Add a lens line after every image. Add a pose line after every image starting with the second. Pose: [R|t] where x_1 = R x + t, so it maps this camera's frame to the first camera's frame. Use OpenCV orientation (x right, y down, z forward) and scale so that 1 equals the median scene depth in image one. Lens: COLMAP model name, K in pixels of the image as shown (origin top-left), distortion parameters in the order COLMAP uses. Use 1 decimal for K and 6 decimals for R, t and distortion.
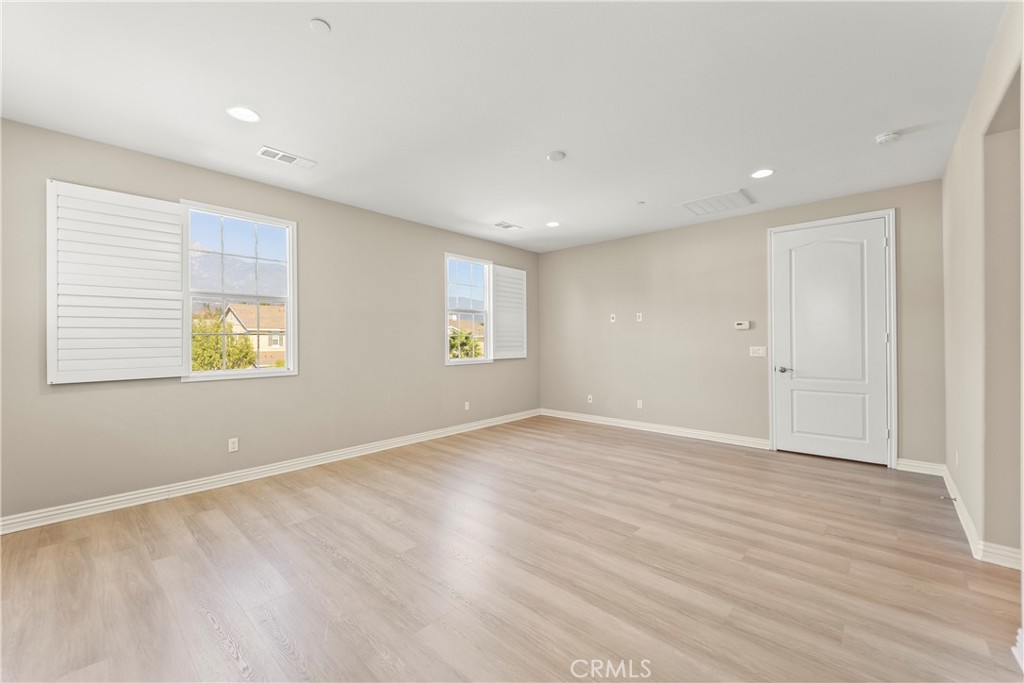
lens RADIAL K [[409.0, 0, 511.3], [0, 409.0, 340.7], [0, 0, 1]] dist [0.019294, -0.003794]
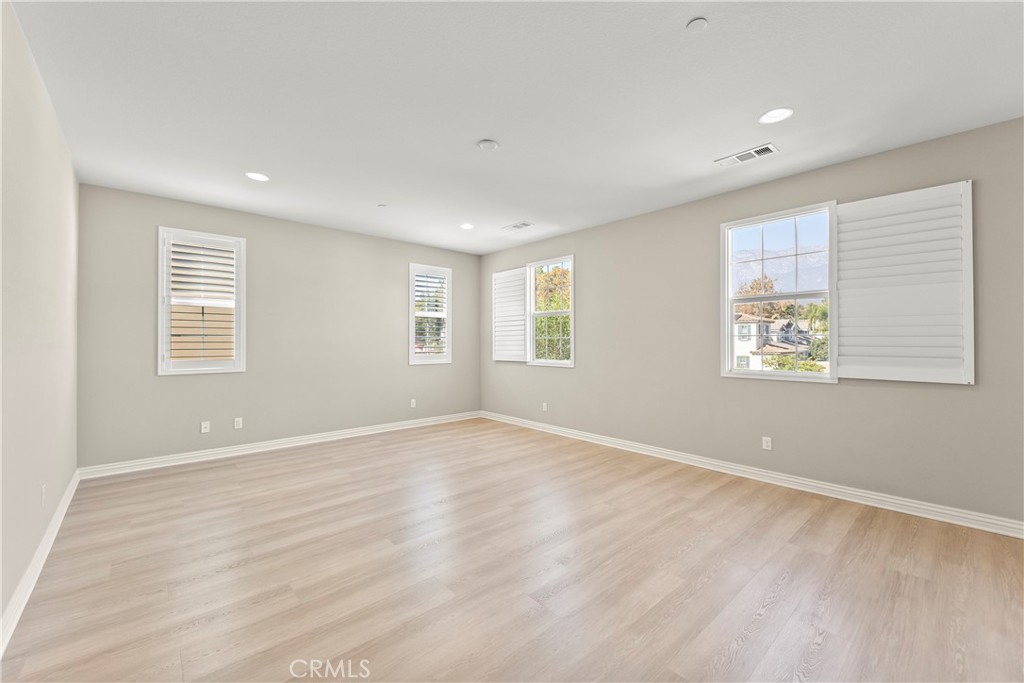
lens RADIAL K [[409.0, 0, 508.2], [0, 409.0, 338.8], [0, 0, 1]] dist [0.019294, -0.003794]
pose [[-0.108255, -0.005113, -0.994110, 0.898578], [-0.003814, 0.999982, -0.004728, -0.003929], [0.994116, 0.003280, -0.108272, 1.003161]]
